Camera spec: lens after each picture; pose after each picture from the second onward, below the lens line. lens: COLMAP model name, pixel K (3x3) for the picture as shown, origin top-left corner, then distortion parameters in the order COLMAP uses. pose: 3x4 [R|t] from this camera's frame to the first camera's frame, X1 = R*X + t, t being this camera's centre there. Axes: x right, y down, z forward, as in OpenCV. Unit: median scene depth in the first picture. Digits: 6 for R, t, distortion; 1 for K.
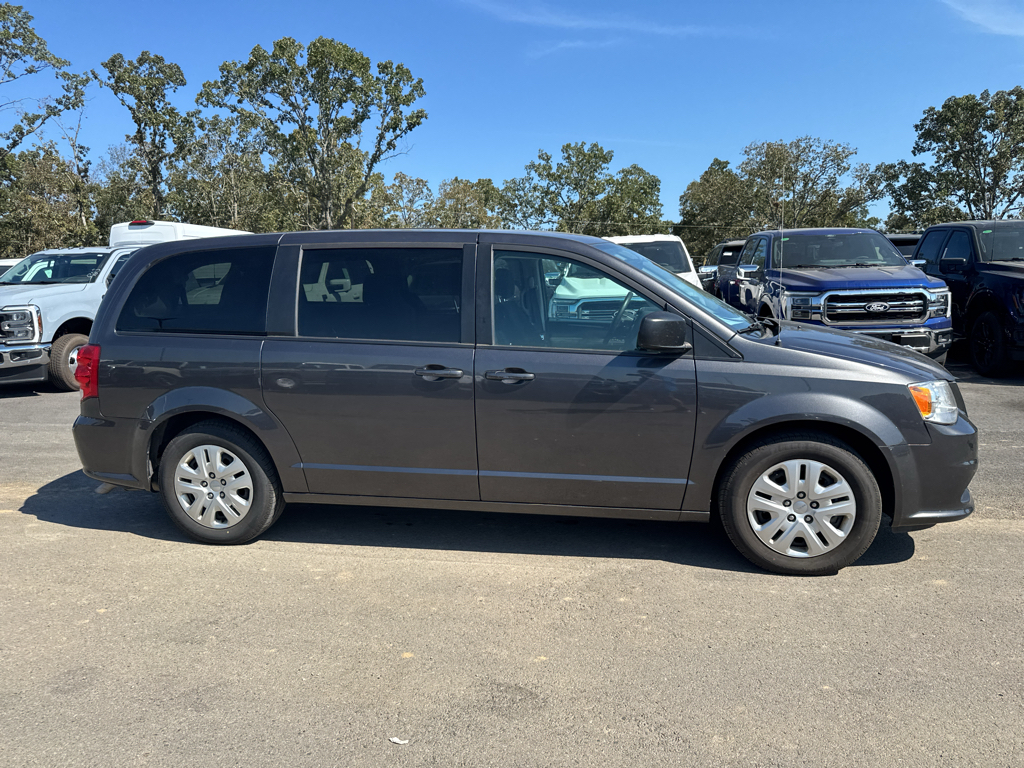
lens RADIAL K [[722.2, 0, 514.7], [0, 722.2, 383.8], [0, 0, 1]] dist [0.015474, -0.021205]
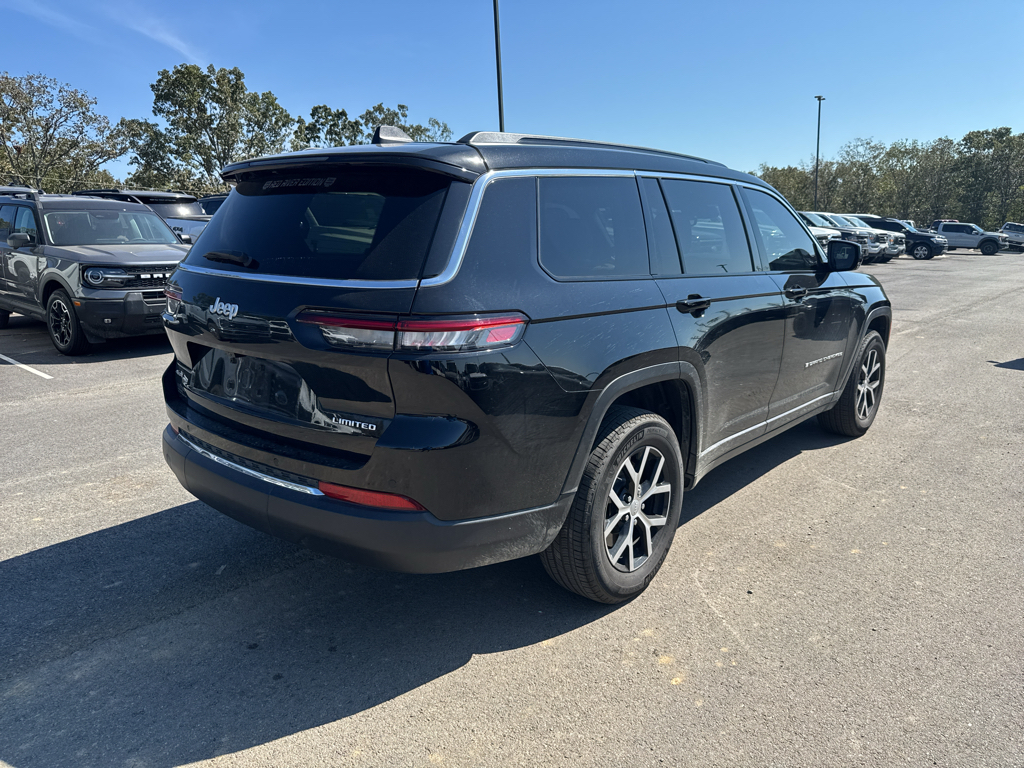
lens RADIAL K [[722.2, 0, 505.7], [0, 722.2, 386.8], [0, 0, 1]] dist [0.015474, -0.021205]
pose [[0.503099, -0.160349, 0.849223, -0.132318], [0.110551, 0.986505, 0.120778, -0.005869], [-0.857129, 0.033119, 0.514037, 0.063157]]
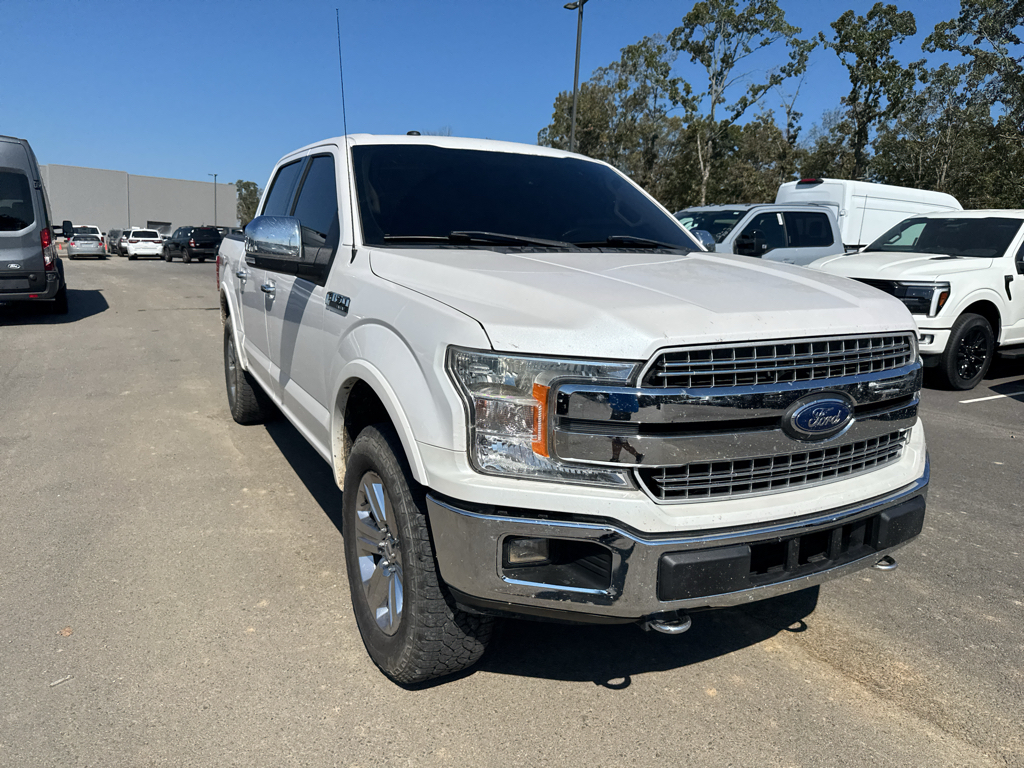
lens RADIAL K [[722.2, 0, 519.4], [0, 722.2, 391.1], [0, 0, 1]] dist [0.015474, -0.021205]
pose [[0.637886, 0.197206, -0.744454, -0.006304], [-0.158445, 0.979585, 0.123728, -0.006301], [0.753655, 0.039030, 0.656110, 0.047573]]
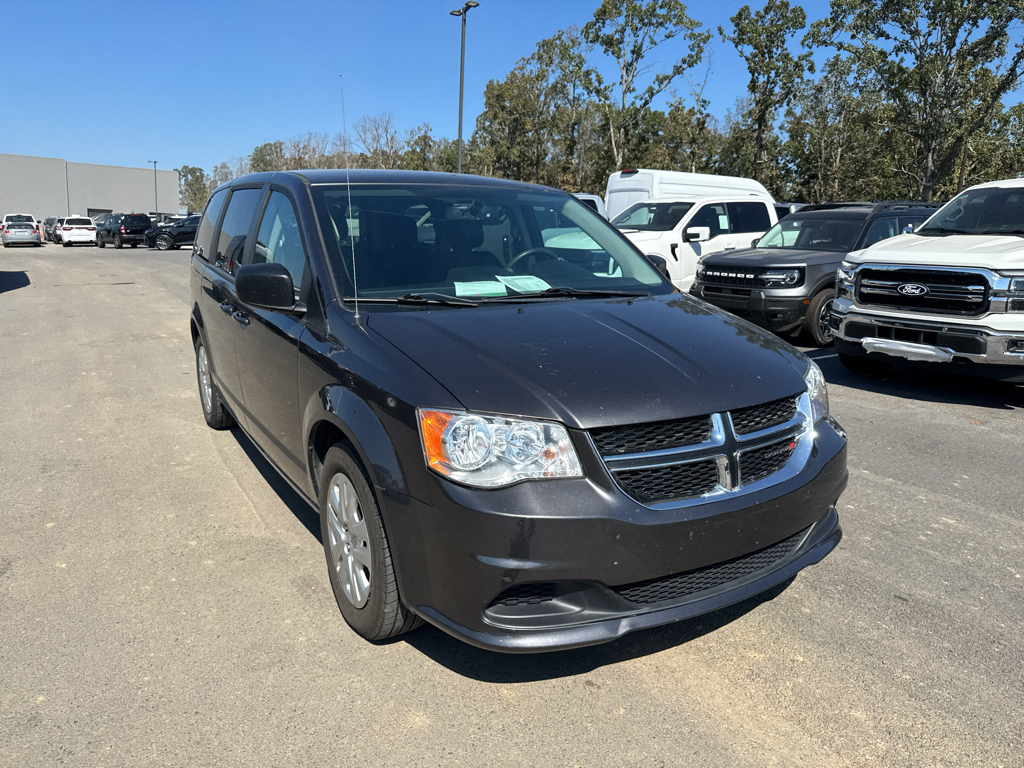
lens RADIAL K [[722.2, 0, 516.2], [0, 722.2, 383.0], [0, 0, 1]] dist [0.015474, -0.021205]
pose [[0.677891, 0.190827, -0.709964, 0.073109], [-0.142173, 0.981522, 0.128067, -0.007882], [0.721284, 0.014122, 0.692496, 0.041786]]
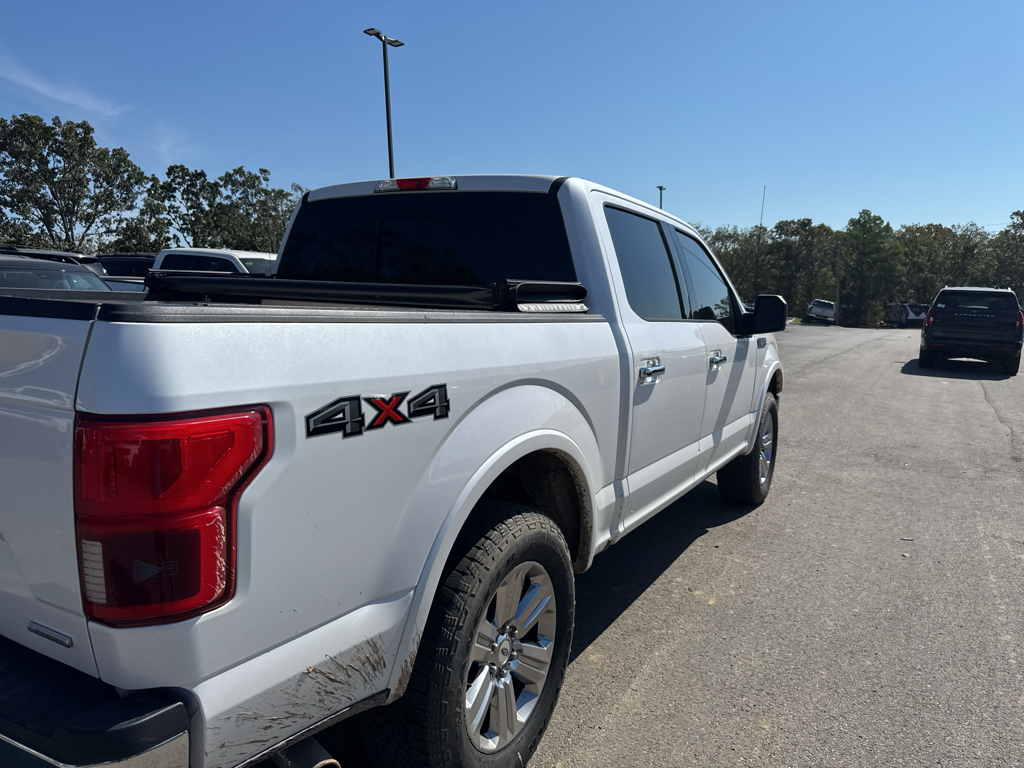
lens RADIAL K [[722.2, 0, 515.0], [0, 722.2, 395.3], [0, 0, 1]] dist [0.015474, -0.021205]
pose [[0.310456, -0.095666, 0.945762, -0.161958], [0.104710, 0.992310, 0.066002, -0.006924], [-0.944803, 0.078540, 0.318086, 0.072944]]
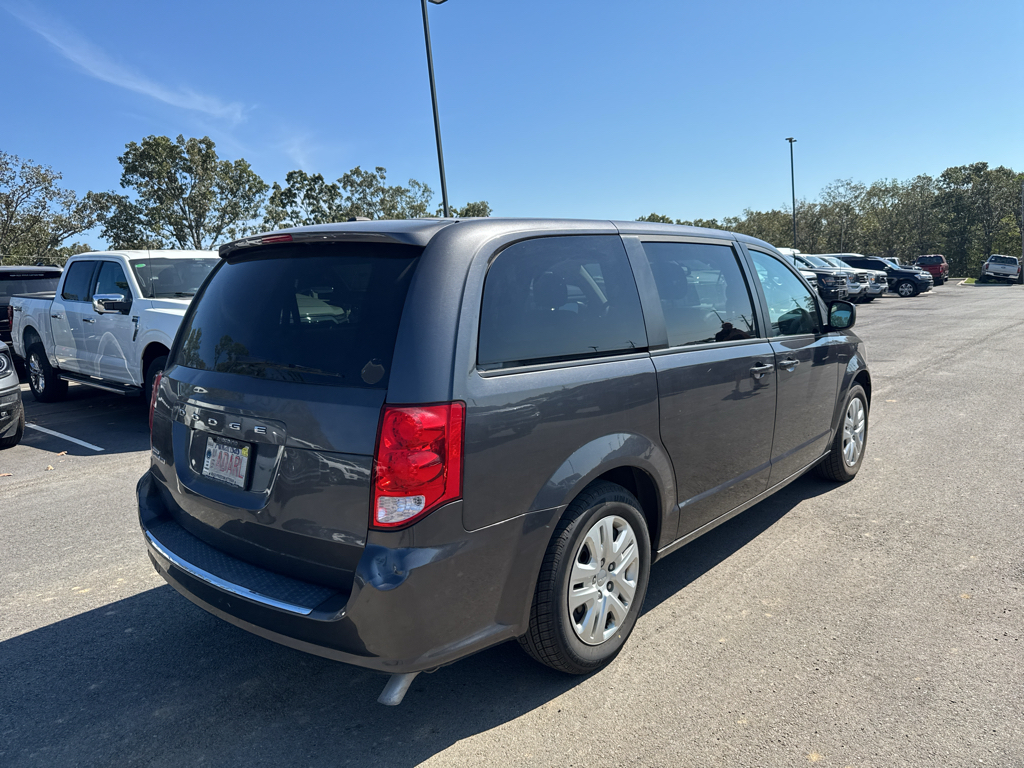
lens RADIAL K [[722.2, 0, 519.0], [0, 722.2, 381.0], [0, 0, 1]] dist [0.015474, -0.021205]
pose [[0.486881, -0.115386, 0.865813, -0.084282], [0.157361, 0.986605, 0.042993, -0.007026], [-0.859176, 0.115313, 0.498517, 0.057758]]
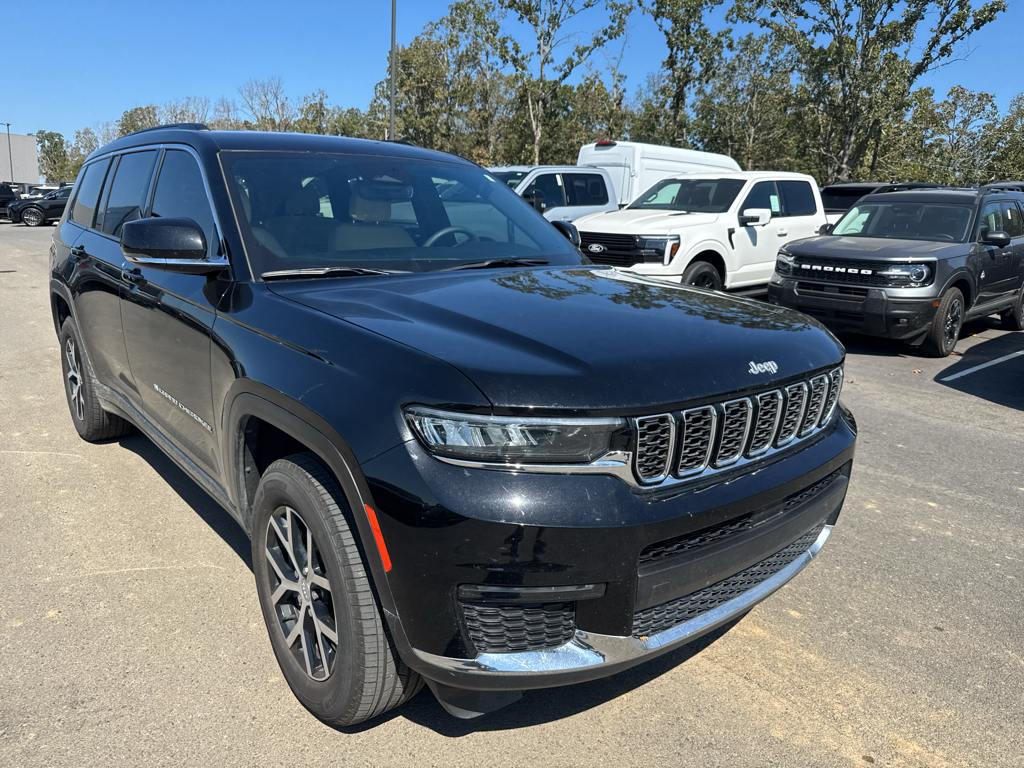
lens RADIAL K [[722.2, 0, 515.4], [0, 722.2, 390.0], [0, 0, 1]] dist [0.015474, -0.021205]
pose [[0.775842, 0.201022, -0.598046, 0.016251], [-0.140619, 0.979136, 0.146694, -0.007216], [0.615057, -0.029715, 0.787923, 0.047887]]
